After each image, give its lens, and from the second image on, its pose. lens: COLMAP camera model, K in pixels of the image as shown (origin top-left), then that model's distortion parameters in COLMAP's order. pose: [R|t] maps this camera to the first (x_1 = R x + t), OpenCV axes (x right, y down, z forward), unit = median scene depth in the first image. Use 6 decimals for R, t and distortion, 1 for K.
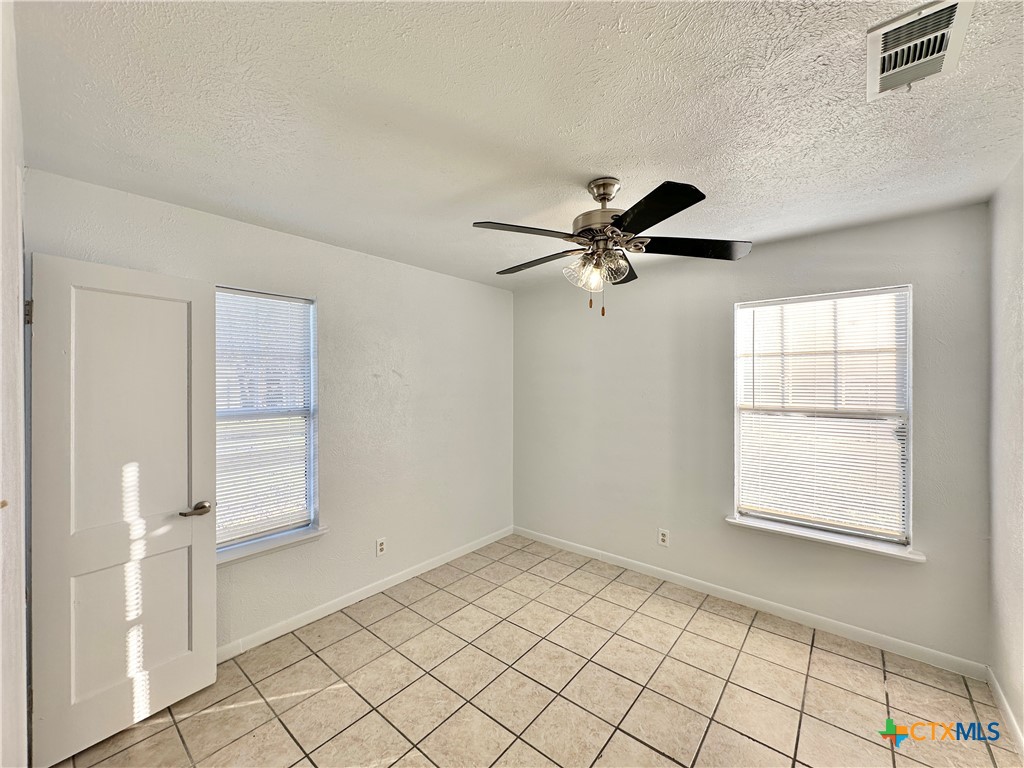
lens RADIAL K [[407.8, 0, 512.7], [0, 407.8, 380.2], [0, 0, 1]] dist [-0.002247, 0.000842]
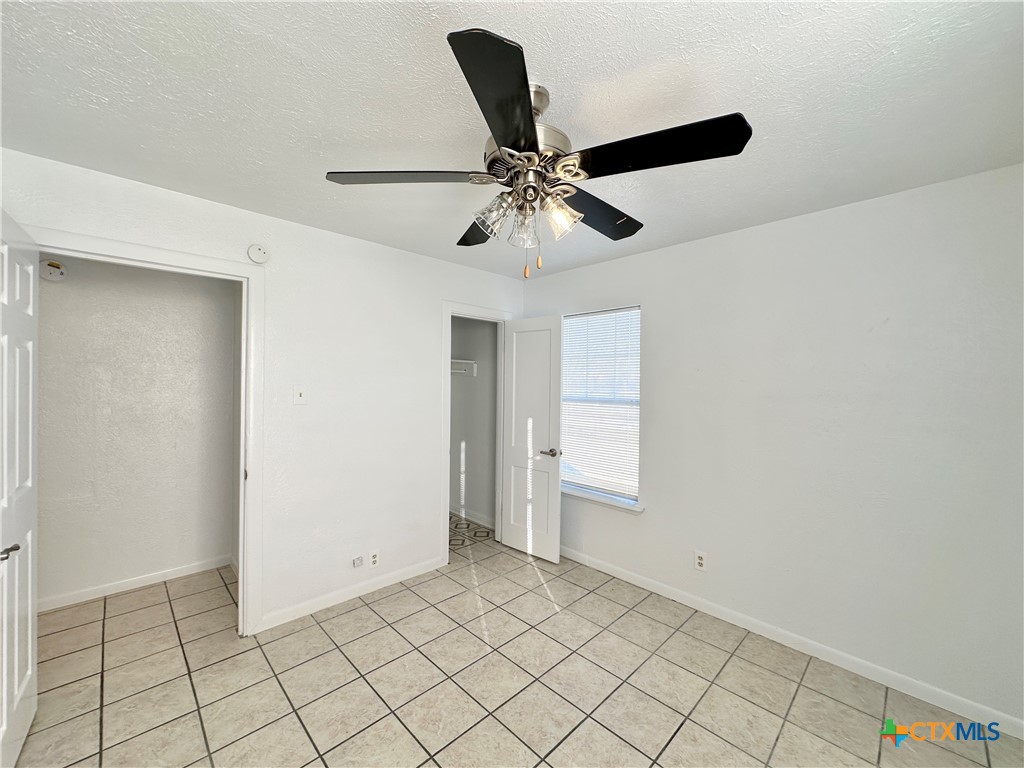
lens RADIAL K [[407.8, 0, 515.7], [0, 407.8, 383.6], [0, 0, 1]] dist [-0.002247, 0.000842]
pose [[-0.093630, 0.004197, -0.995598, 0.909042], [-0.011961, 0.999914, 0.005340, 0.027031], [0.995535, 0.012408, -0.093572, 1.010356]]
